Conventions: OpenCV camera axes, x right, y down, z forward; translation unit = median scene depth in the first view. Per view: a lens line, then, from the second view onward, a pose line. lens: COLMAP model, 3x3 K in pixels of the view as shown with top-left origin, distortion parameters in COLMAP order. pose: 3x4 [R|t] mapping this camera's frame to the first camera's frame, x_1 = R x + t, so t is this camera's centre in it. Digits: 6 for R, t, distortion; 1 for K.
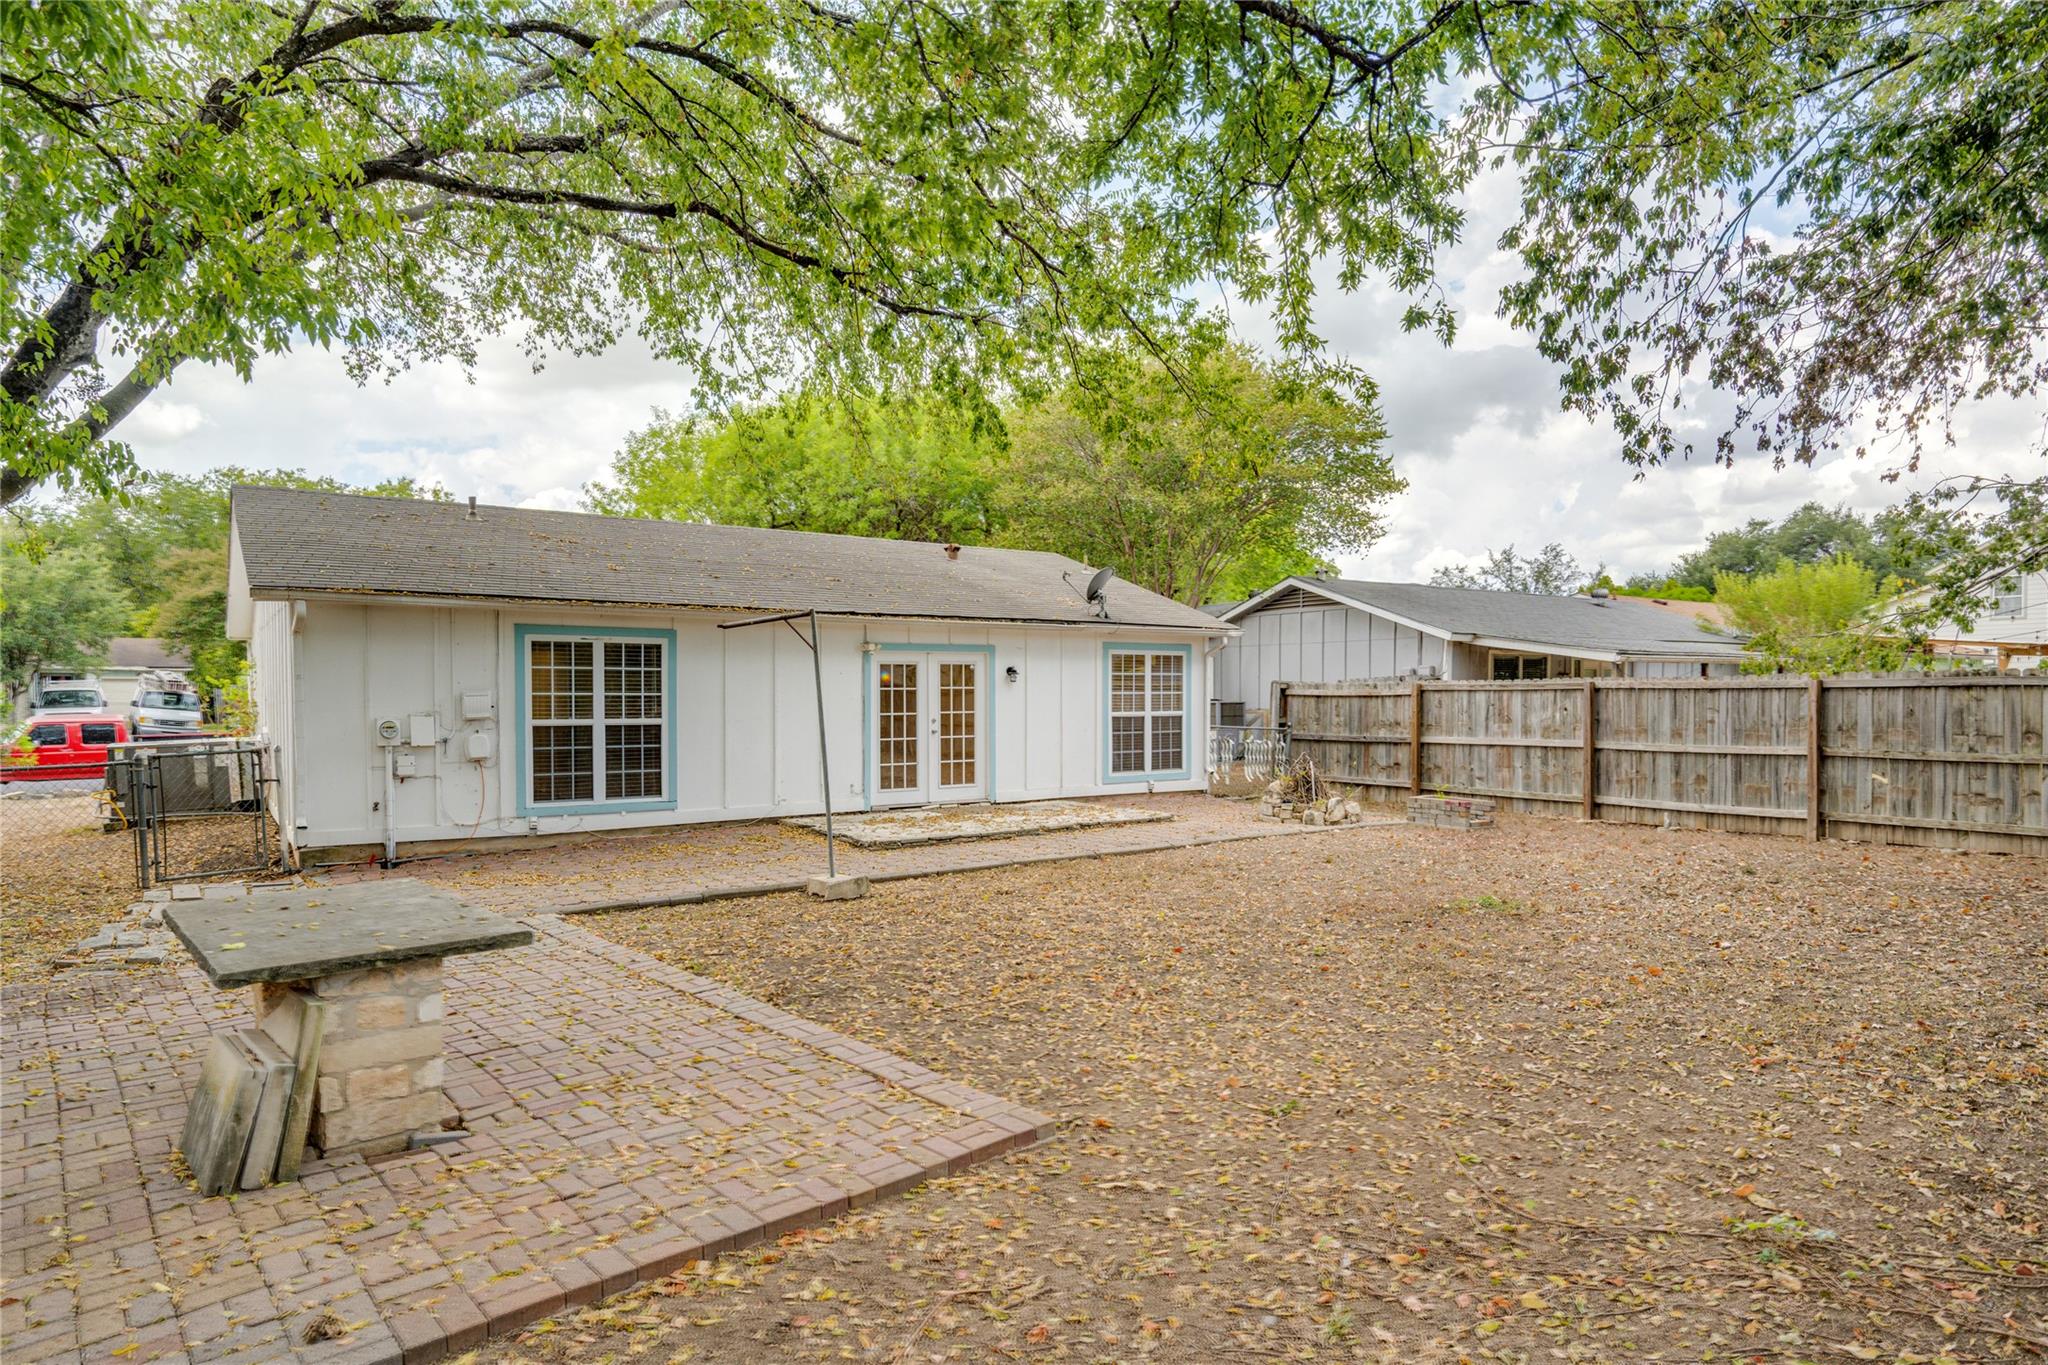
lens RADIAL K [[1326.1, 0, 1007.0], [0, 1326.1, 695.8], [0, 0, 1]] dist [-0.001540, 0.004760]
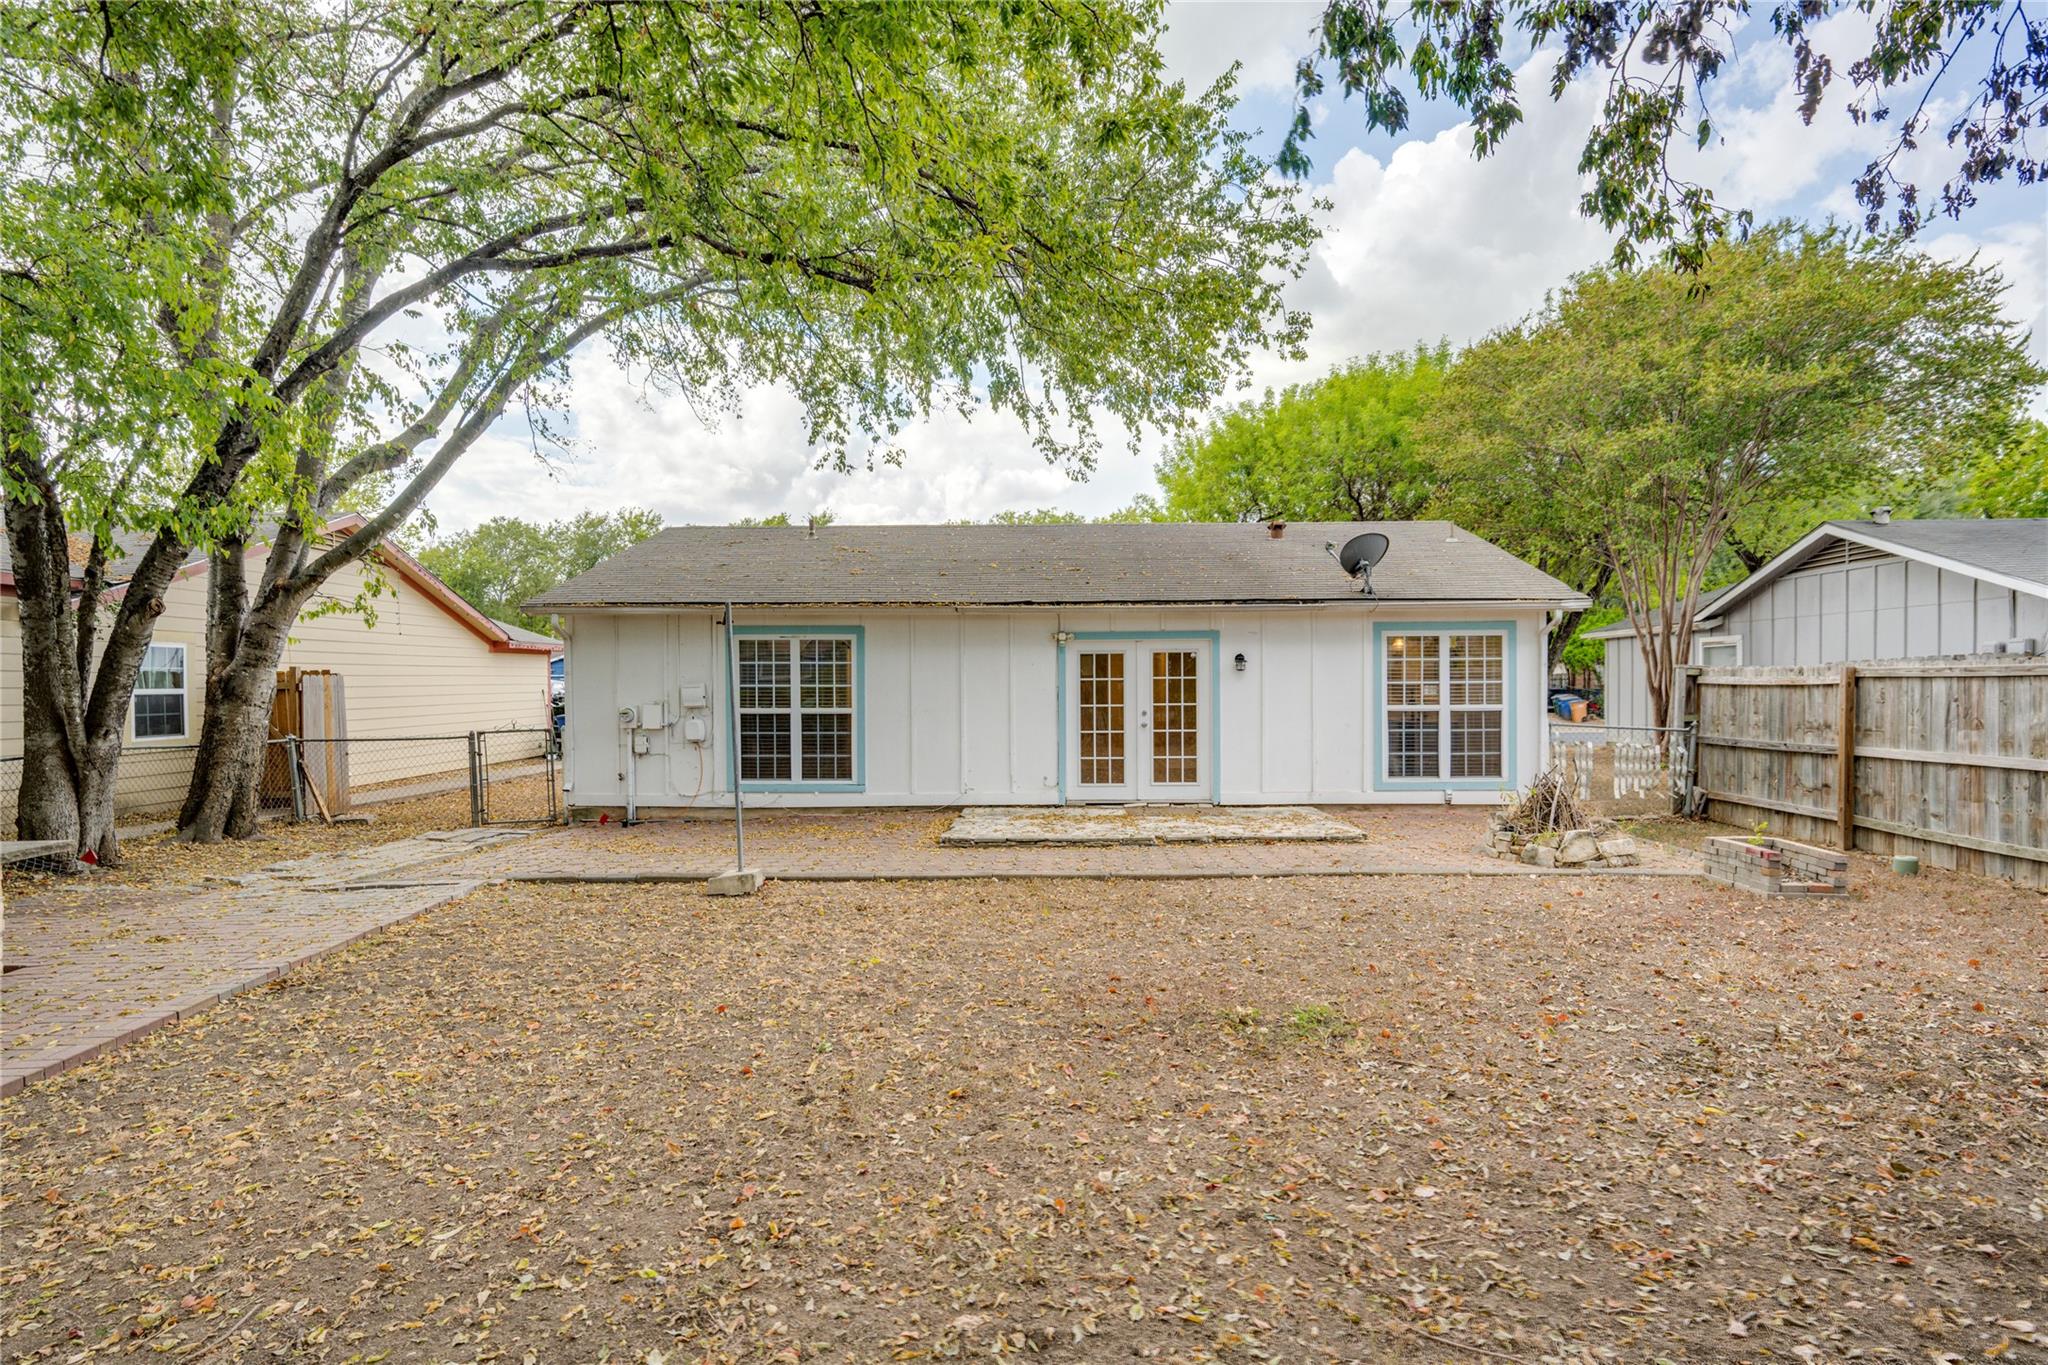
lens RADIAL K [[1129.0, 0, 1012.9], [0, 1129.0, 684.3], [0, 0, 1]] dist [-0.006634, 0.004672]
pose [[0.771461, -0.002403, -0.636272, 0.385313], [0.003015, 0.999995, -0.000121, -0.001898], [0.636269, -0.001825, 0.771465, 0.326911]]
